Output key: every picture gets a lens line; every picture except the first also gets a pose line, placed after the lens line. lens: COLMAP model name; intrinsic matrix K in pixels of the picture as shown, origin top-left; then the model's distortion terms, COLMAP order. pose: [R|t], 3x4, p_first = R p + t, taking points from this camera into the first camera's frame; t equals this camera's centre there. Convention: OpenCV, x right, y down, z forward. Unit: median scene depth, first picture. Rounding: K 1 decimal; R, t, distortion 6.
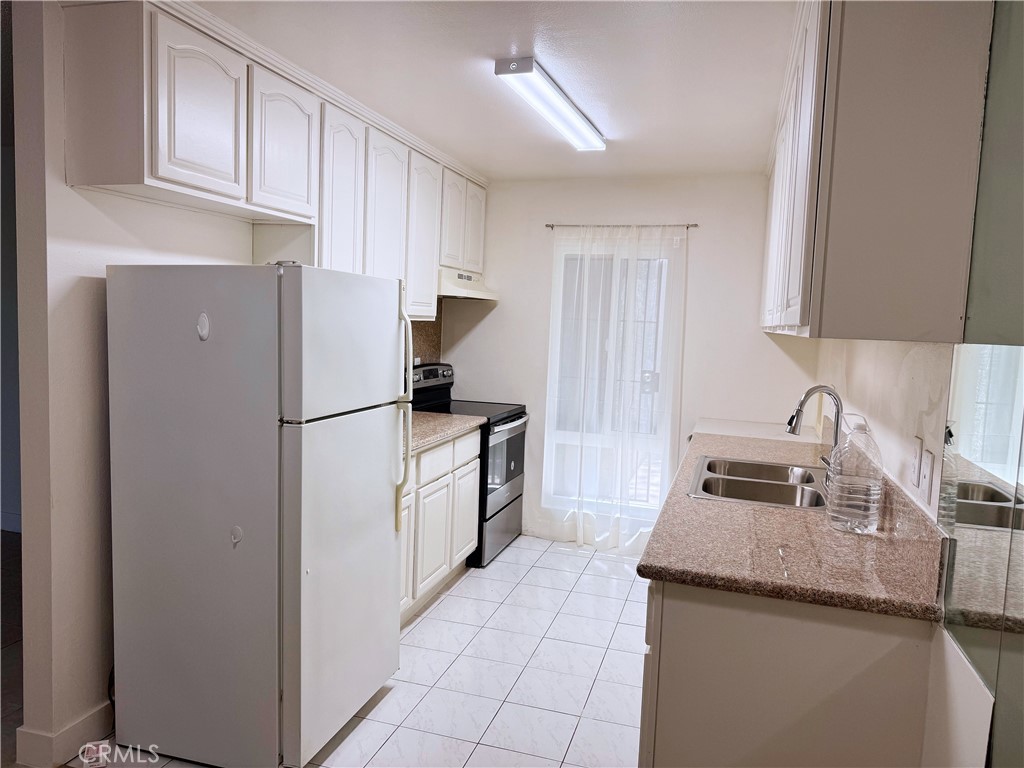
lens RADIAL K [[728.9, 0, 504.4], [0, 728.9, 389.4], [0, 0, 1]] dist [0.038007, -0.039961]
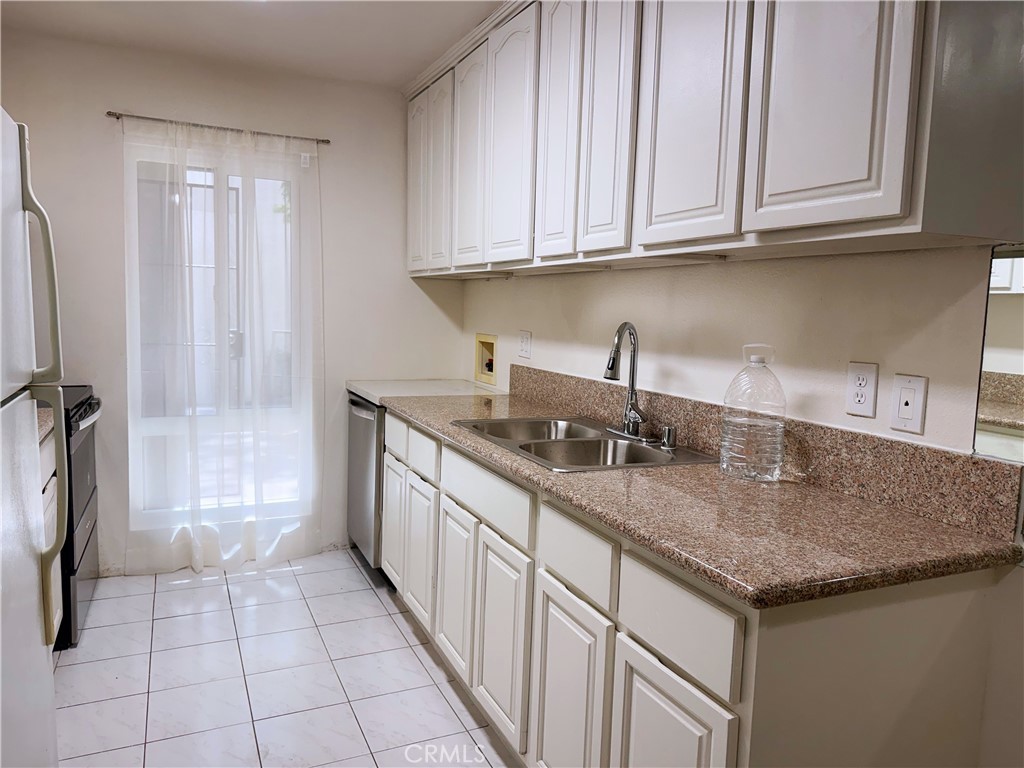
lens RADIAL K [[728.9, 0, 517.8], [0, 728.9, 385.8], [0, 0, 1]] dist [0.038007, -0.039961]
pose [[0.734909, -0.086752, 0.672594, -0.154039], [0.061323, 0.996222, 0.061489, 0.005614], [-0.675387, -0.003944, 0.737453, 0.276206]]
